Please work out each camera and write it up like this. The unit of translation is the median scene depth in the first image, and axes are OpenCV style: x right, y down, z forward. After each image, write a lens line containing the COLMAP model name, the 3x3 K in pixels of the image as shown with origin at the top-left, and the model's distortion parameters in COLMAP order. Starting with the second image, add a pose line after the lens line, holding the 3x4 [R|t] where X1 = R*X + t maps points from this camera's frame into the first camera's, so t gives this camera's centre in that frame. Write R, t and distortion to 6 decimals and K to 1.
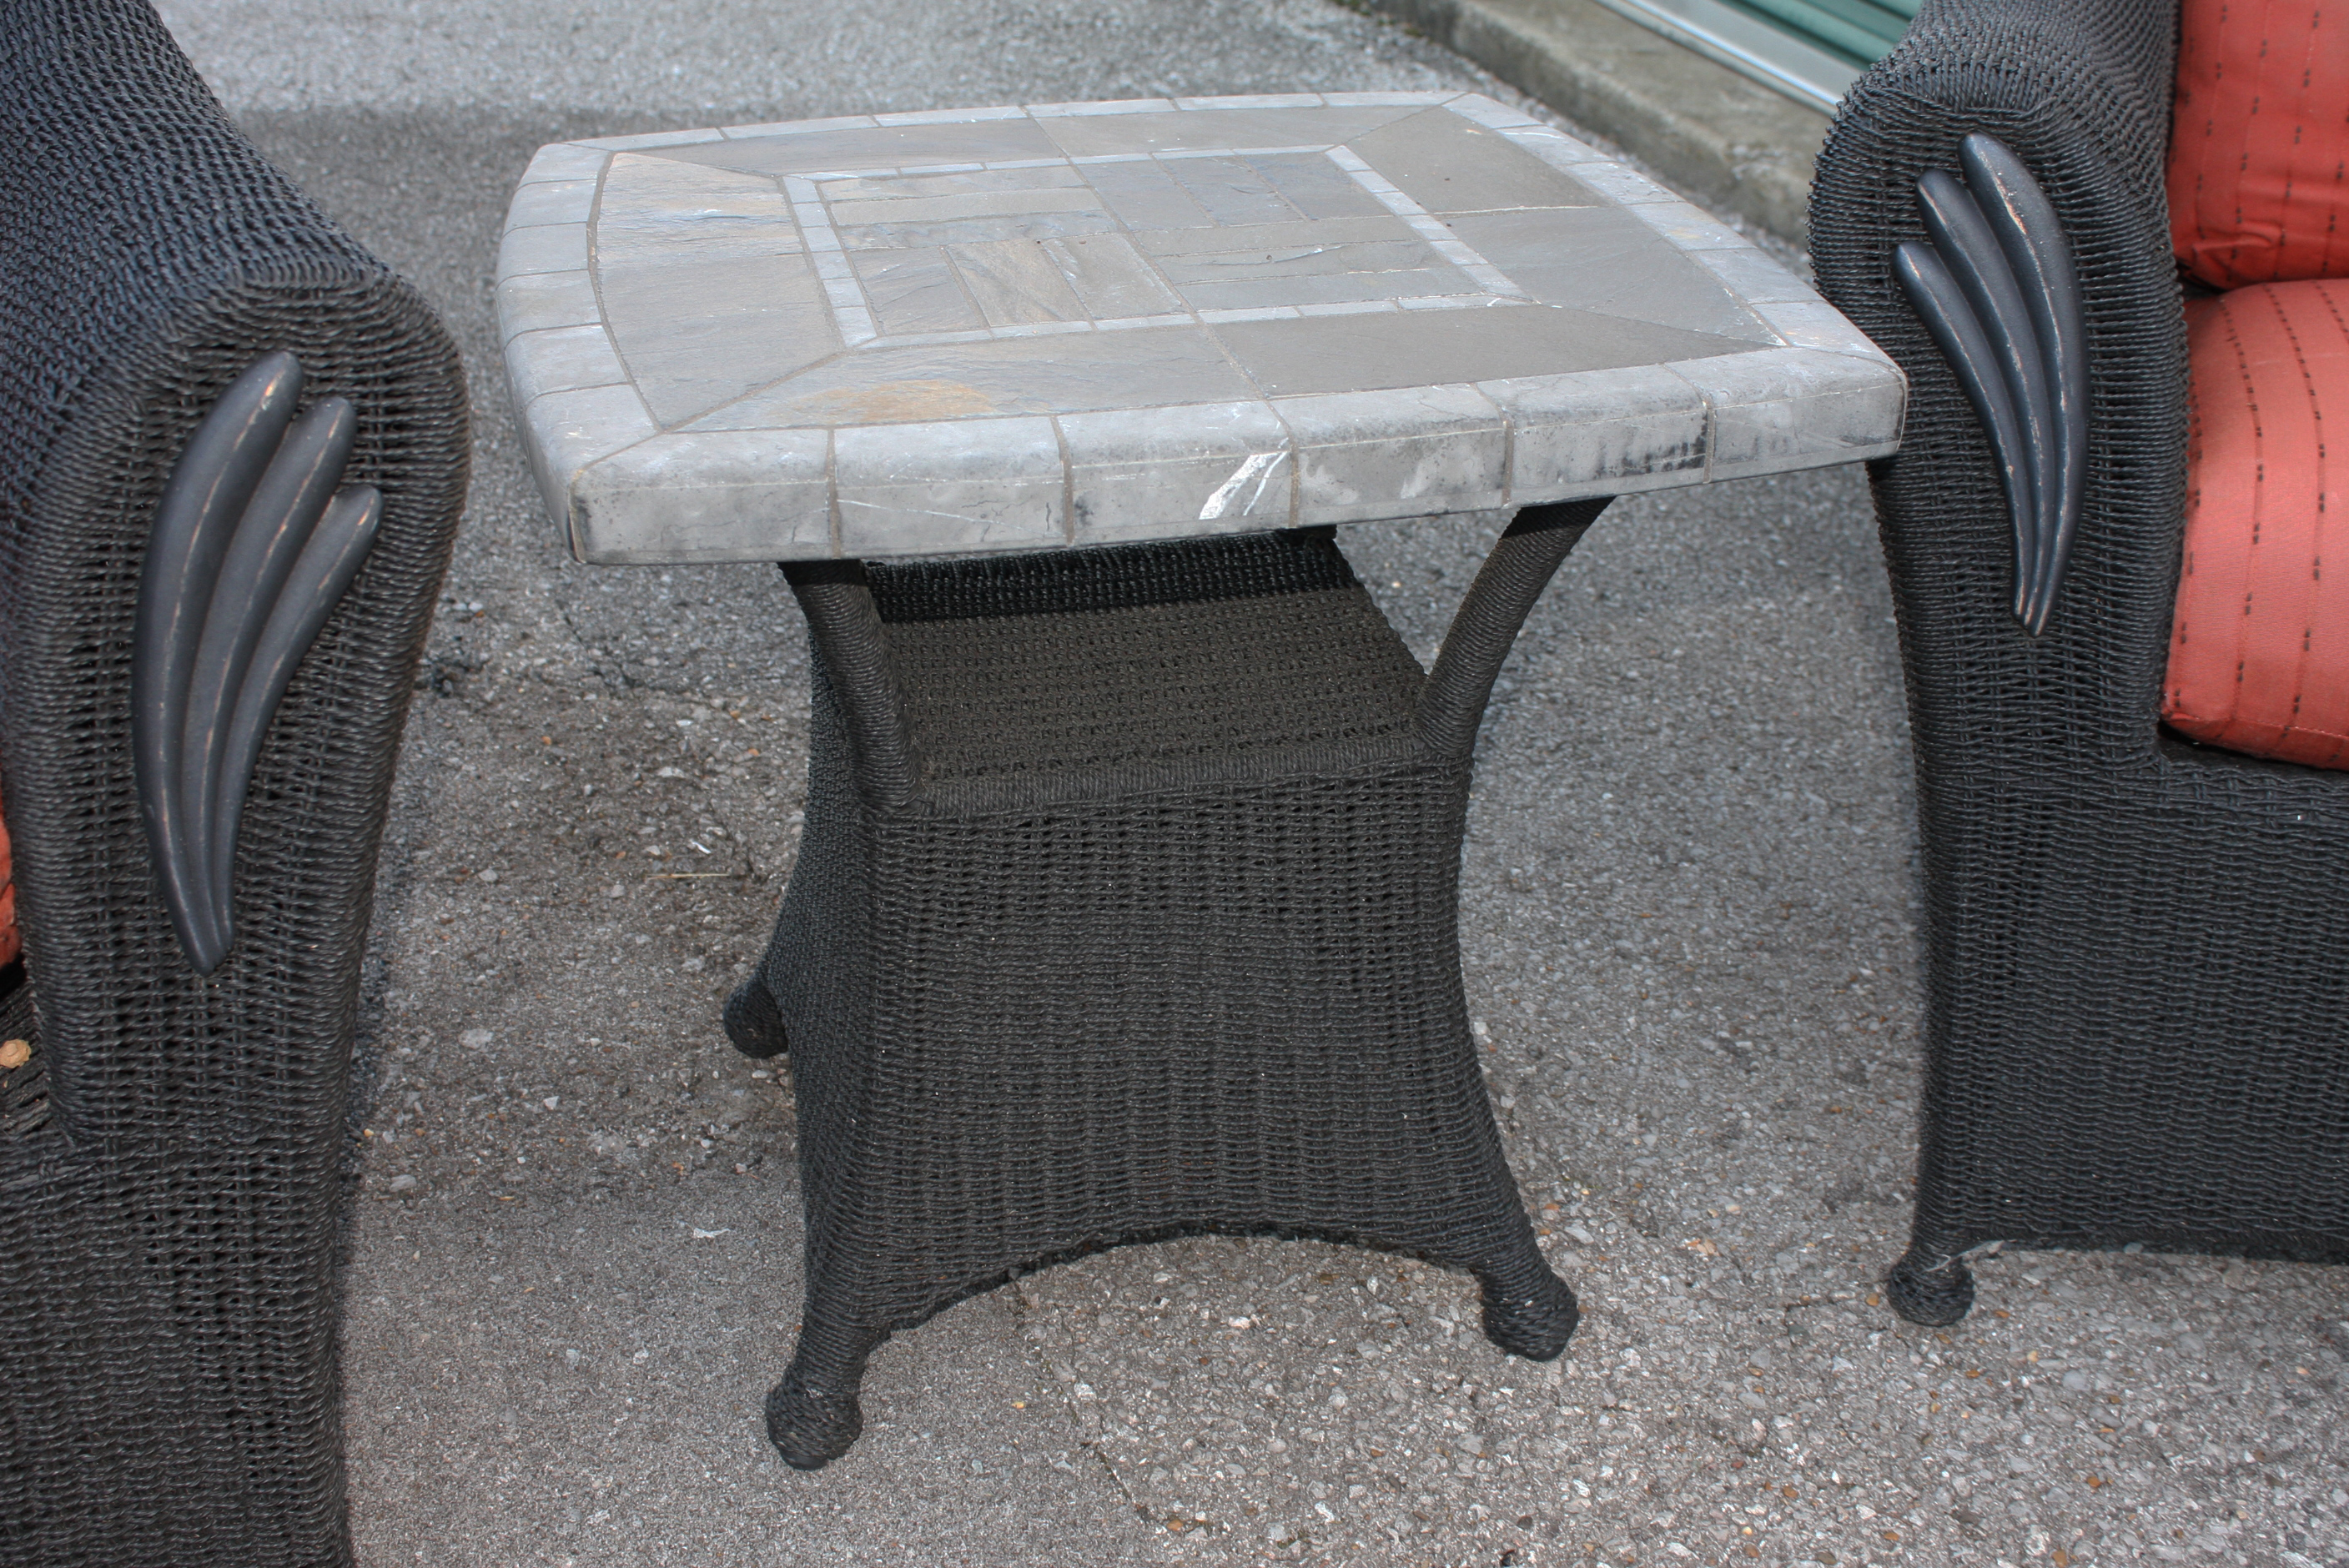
lens RADIAL K [[2664.6, 0, 1173.6], [0, 2664.6, 792.1], [0, 0, 1]] dist [-0.076381, 0.000000]
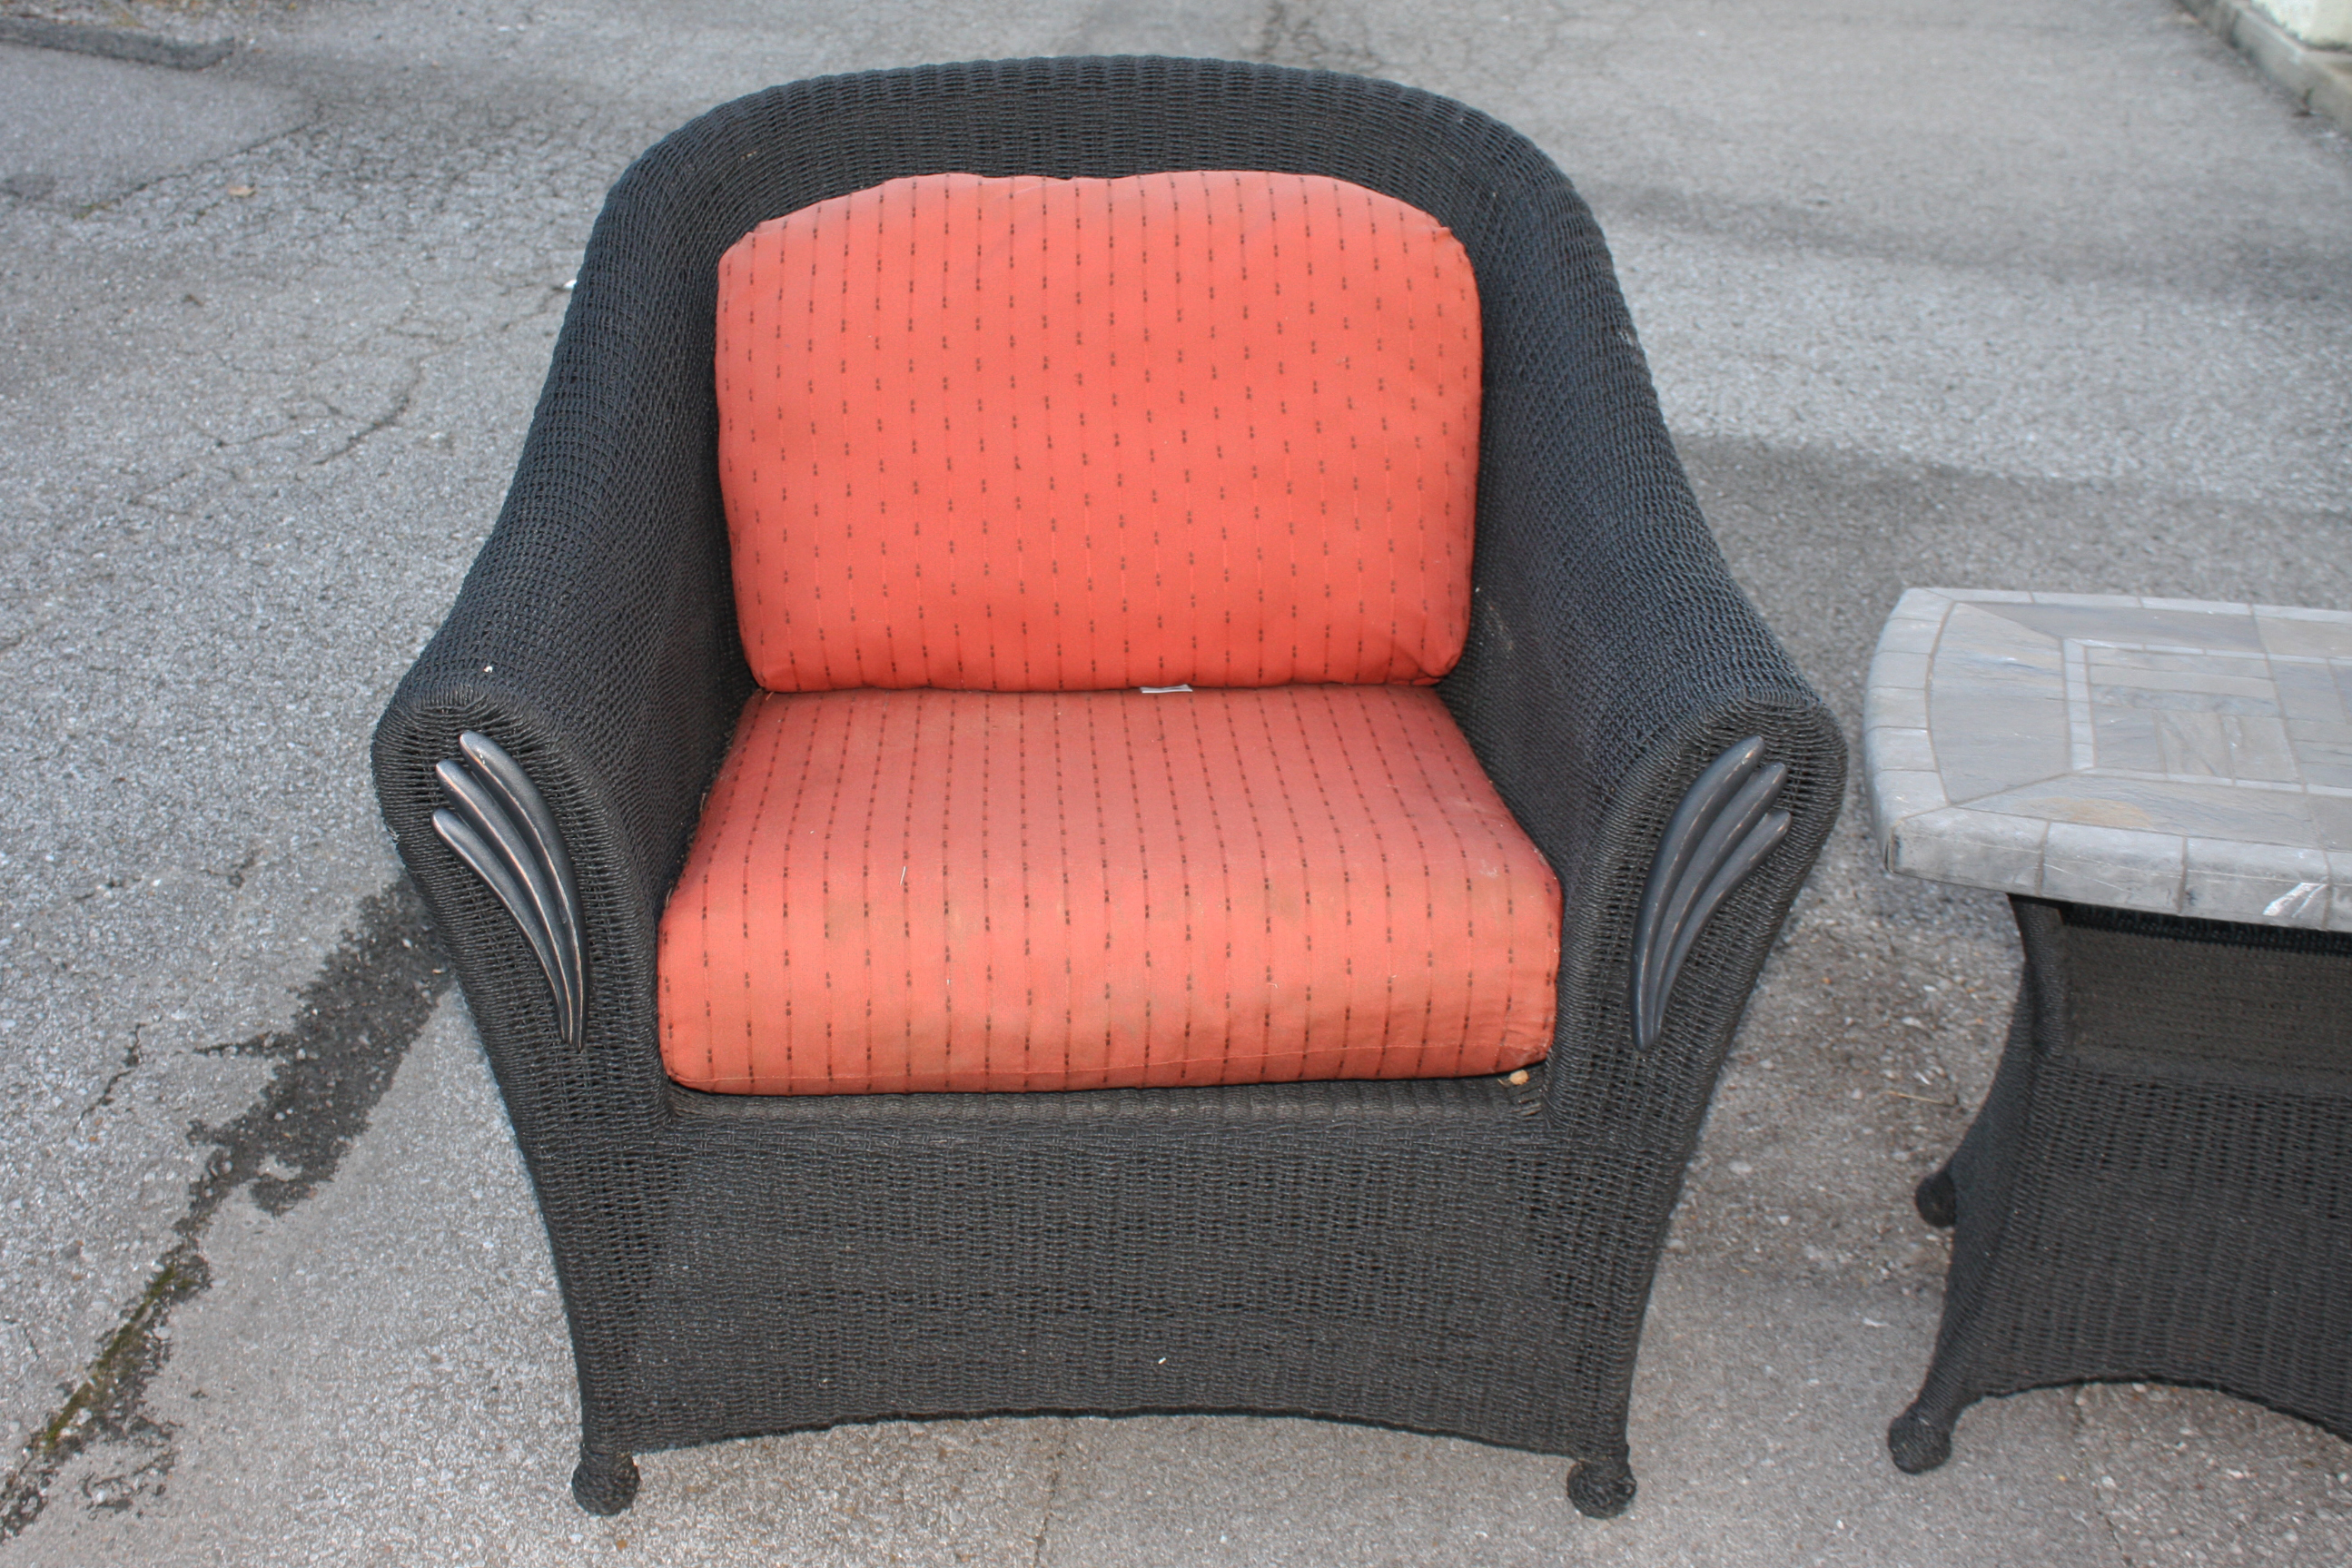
lens RADIAL K [[2827.8, 0, 1016.0], [0, 2827.8, 757.0], [0, 0, 1]] dist [-0.076315, 0.000000]
pose [[0.858078, 0.166867, -0.485652, 0.125919], [-0.216638, 0.975084, -0.047736, 0.039987], [0.465586, 0.146172, 0.872848, -0.667673]]
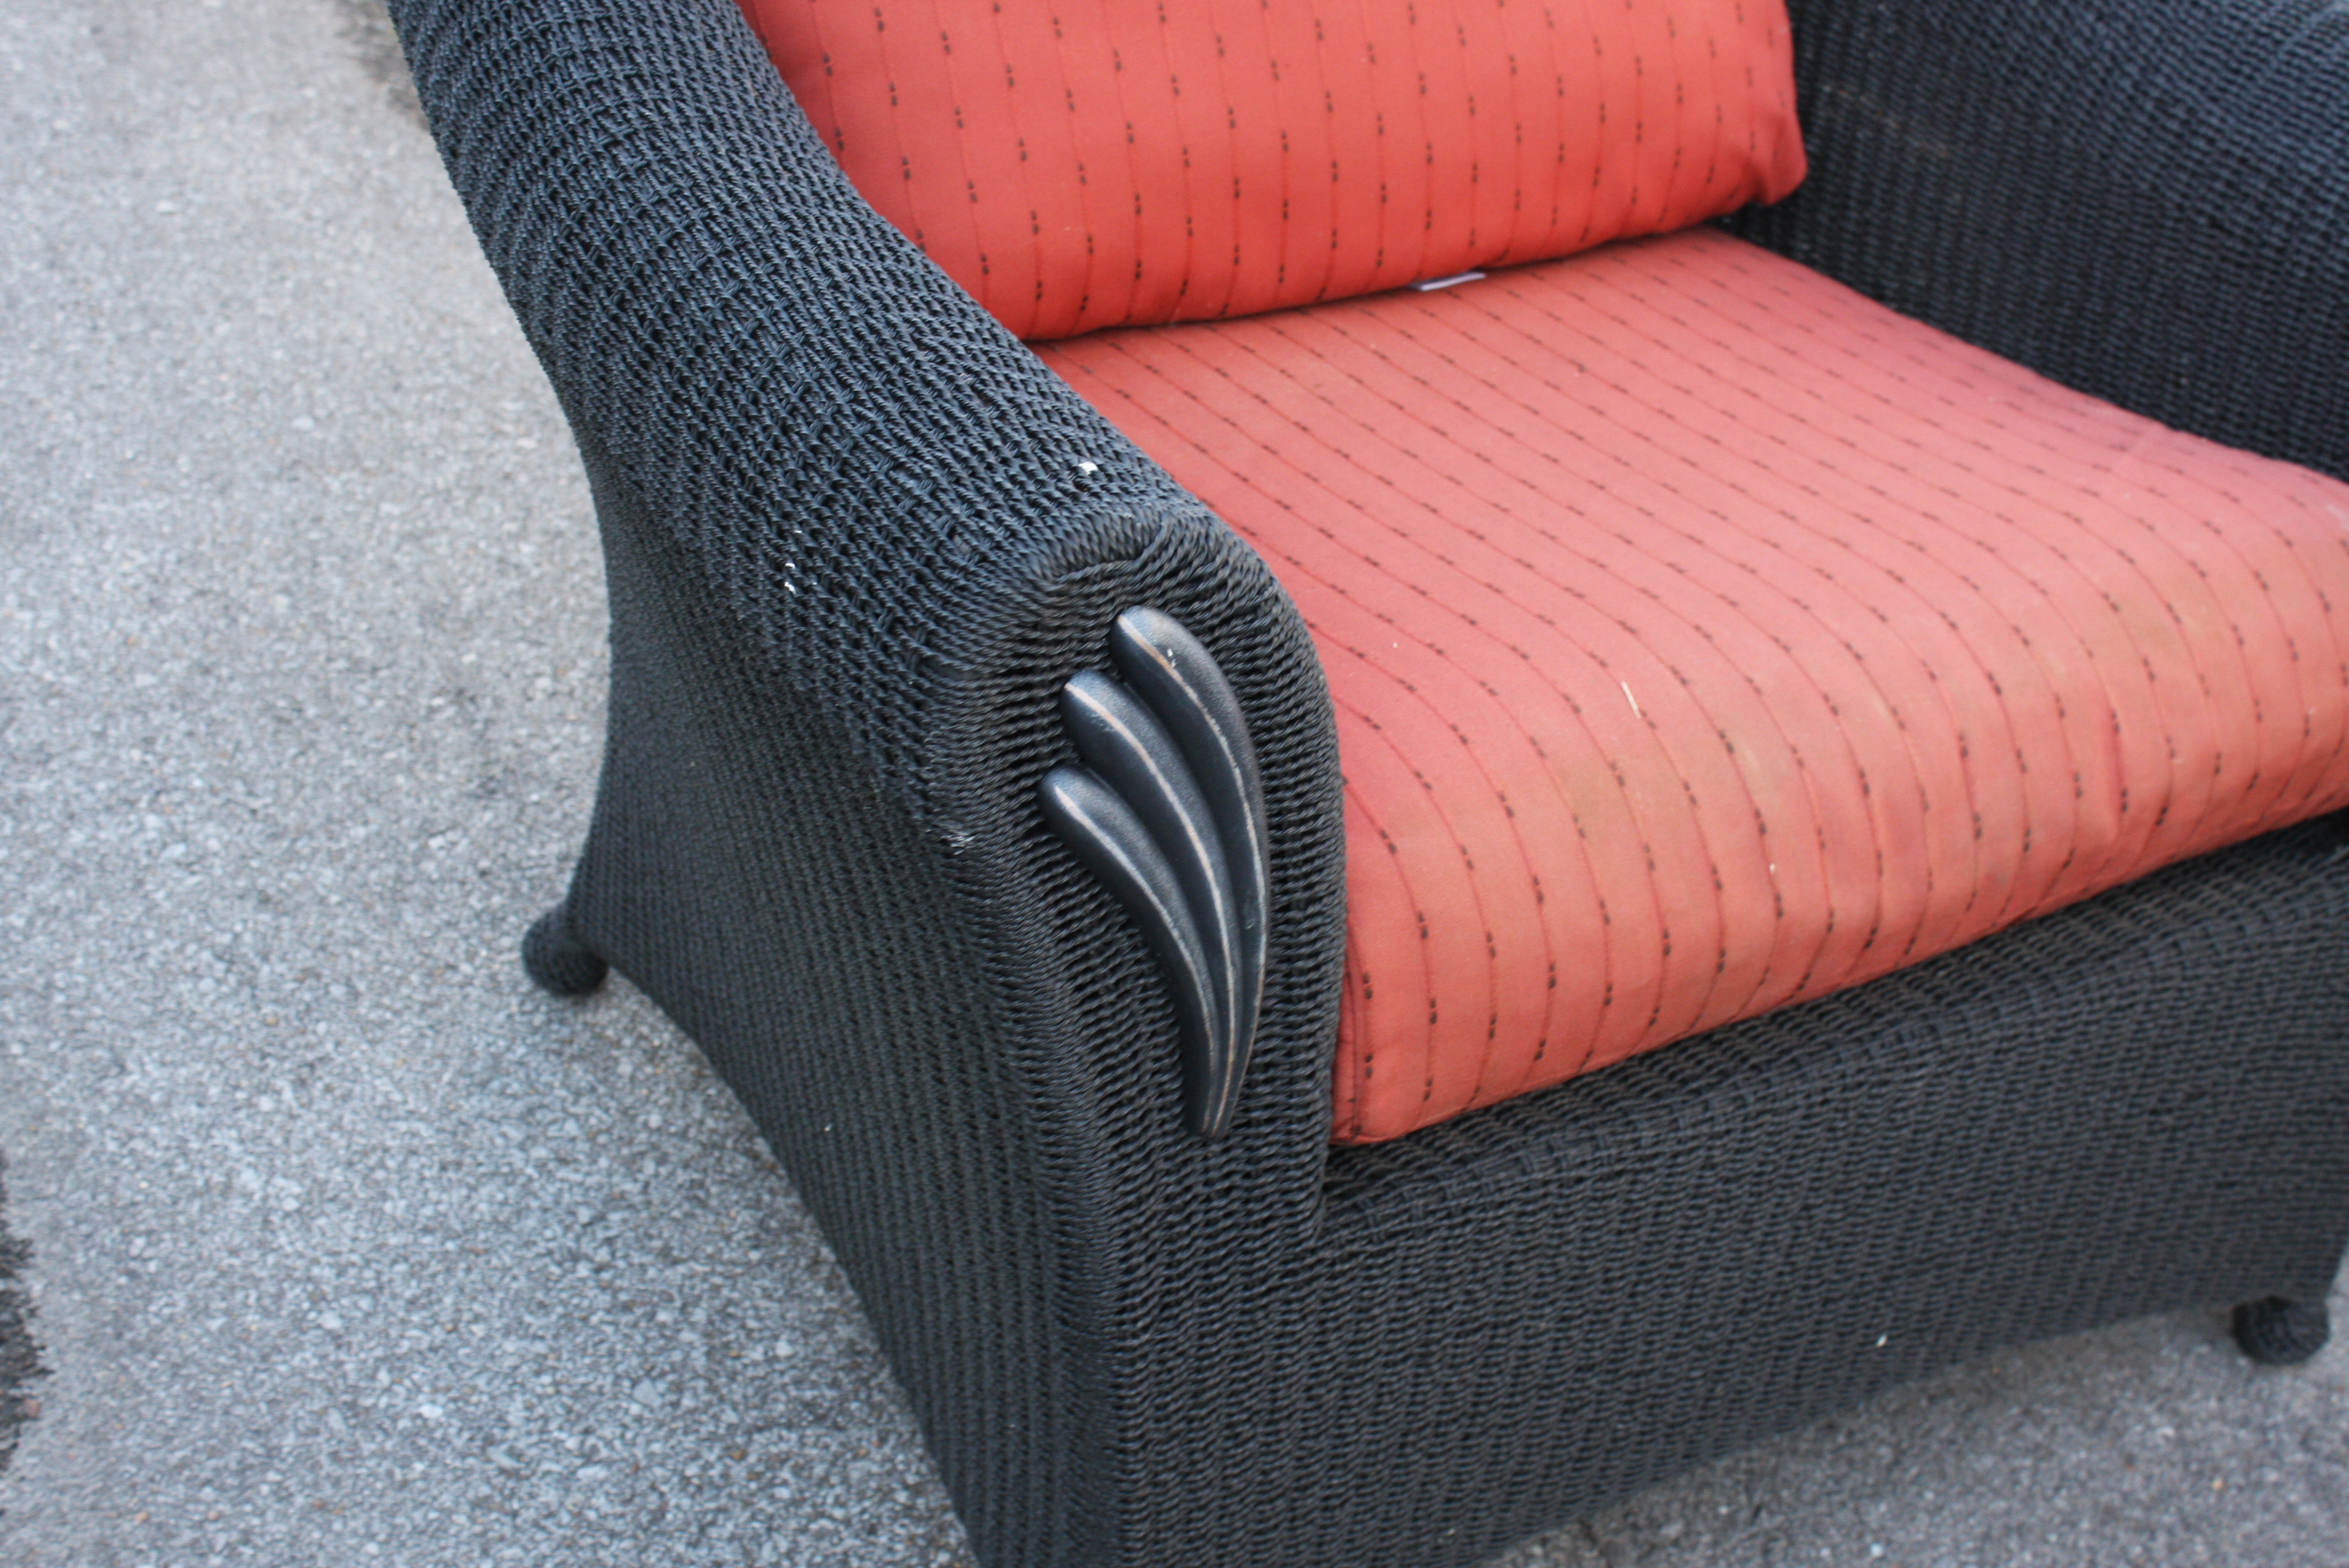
lens RADIAL K [[3307.3, 0, 1165.1], [0, 3307.3, 781.1], [0, 0, 1]] dist [-0.025448, 0.000000]
pose [[0.997961, 0.052756, 0.035927, -0.756835], [-0.055194, 0.995974, 0.070634, 0.006611], [-0.032056, -0.072472, 0.996855, -0.395825]]
